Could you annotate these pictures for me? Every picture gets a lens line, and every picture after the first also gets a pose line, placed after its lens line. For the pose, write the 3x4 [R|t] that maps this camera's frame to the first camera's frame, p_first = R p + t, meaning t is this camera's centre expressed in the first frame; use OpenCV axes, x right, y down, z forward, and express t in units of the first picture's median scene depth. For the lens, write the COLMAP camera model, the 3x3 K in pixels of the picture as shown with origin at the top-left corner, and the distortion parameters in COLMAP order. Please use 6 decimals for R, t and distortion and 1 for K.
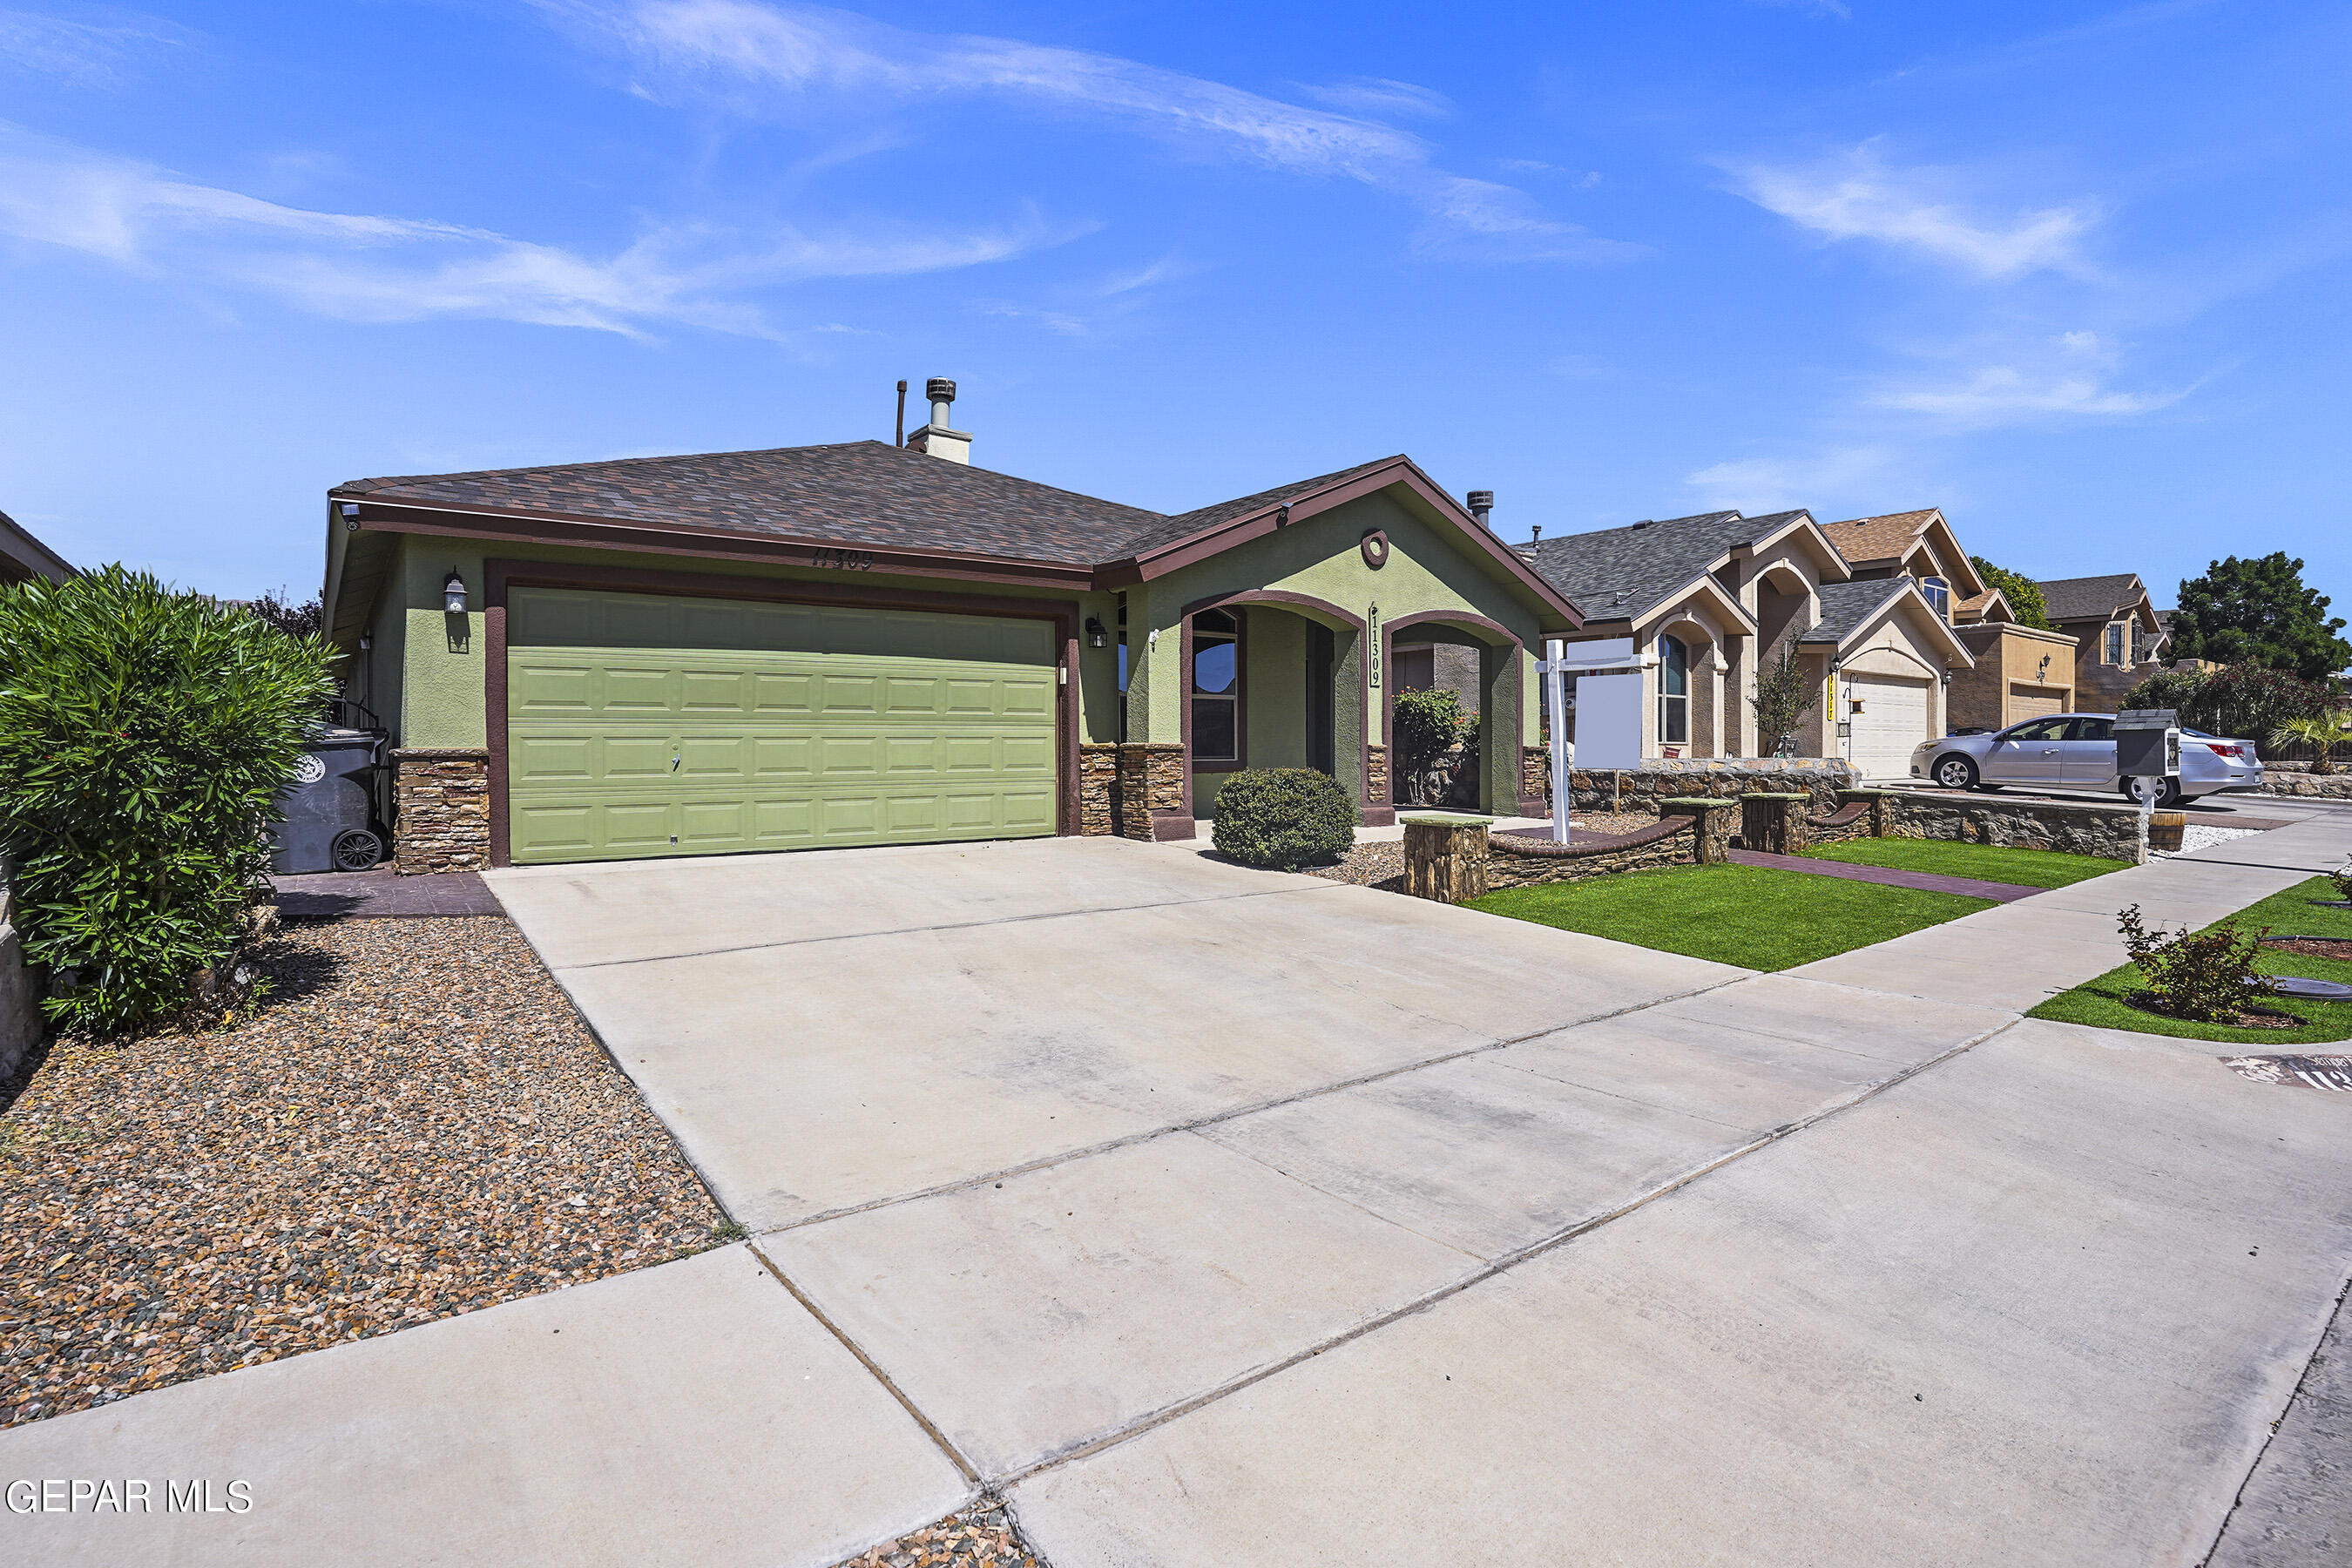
lens RADIAL K [[1154.6, 0, 1161.2], [0, 1154.6, 767.8], [0, 0, 1]] dist [-0.067208, 0.020316]
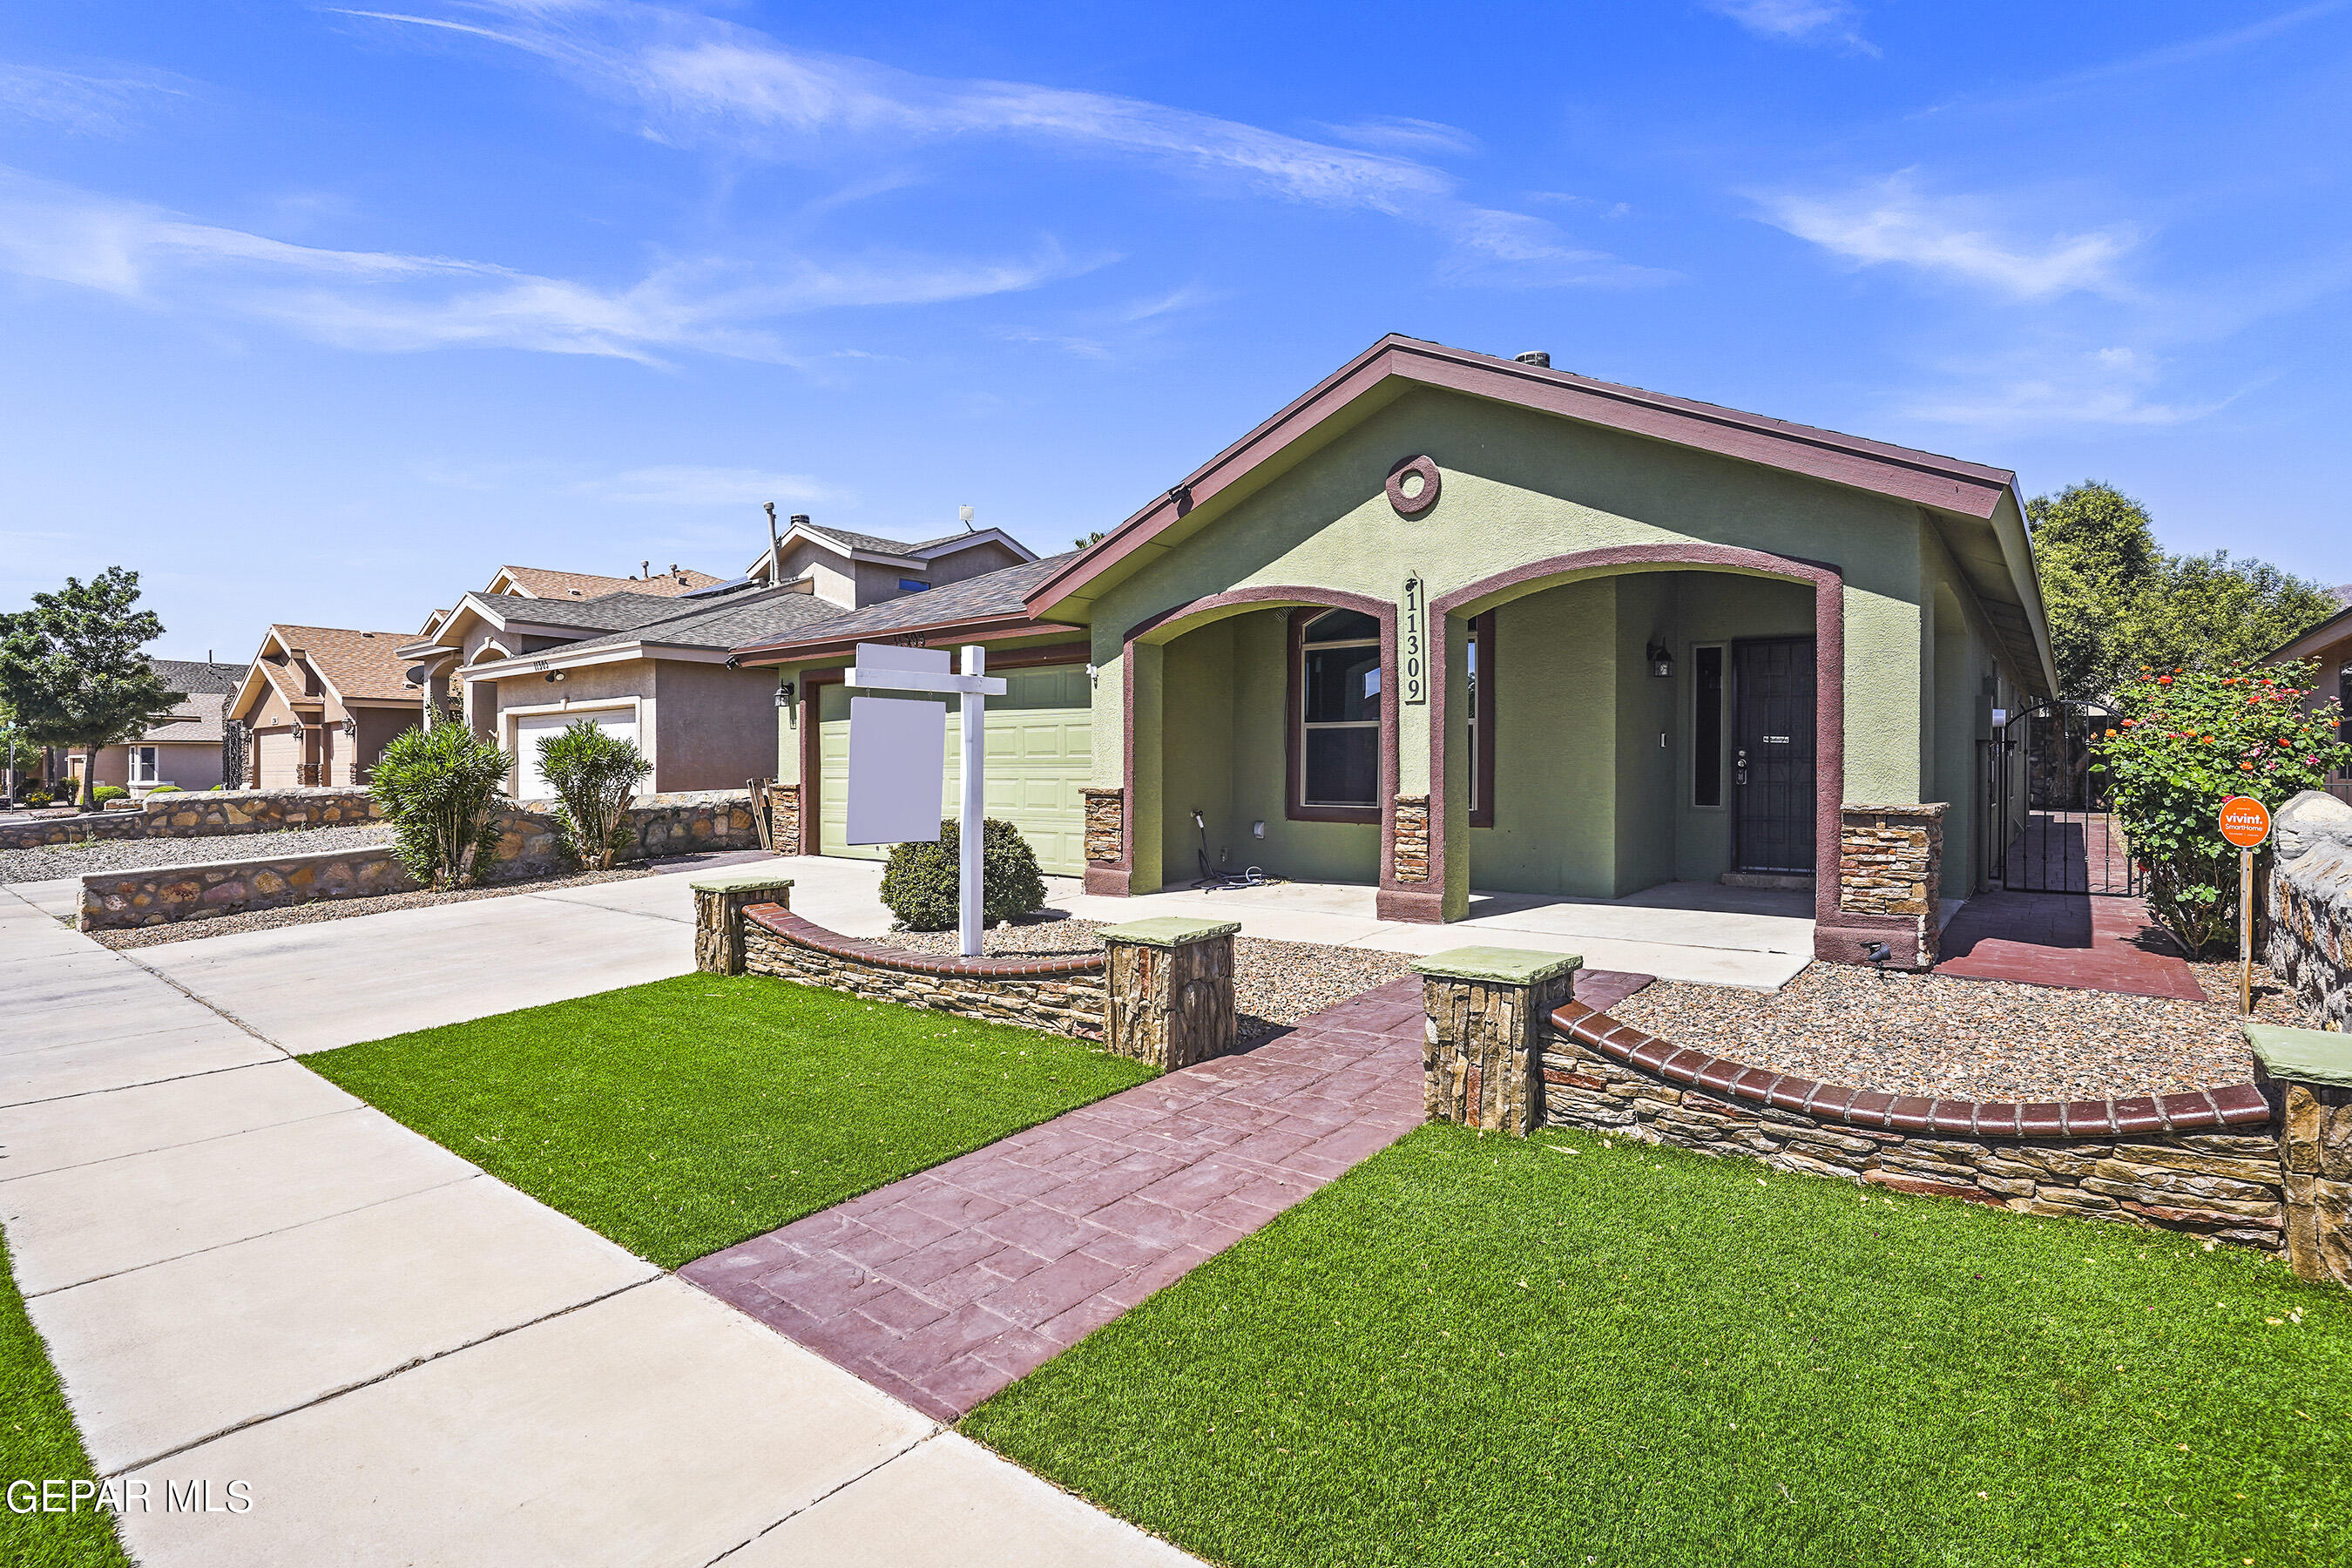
lens RADIAL K [[1154.6, 0, 1175.0], [0, 1154.6, 783.4], [0, 0, 1]] dist [-0.067208, 0.020316]
pose [[0.252112, 0.017046, -0.967548, 0.880589], [-0.015986, 0.999782, 0.013449, -0.037161], [0.967566, 0.012077, 0.252329, 0.811948]]
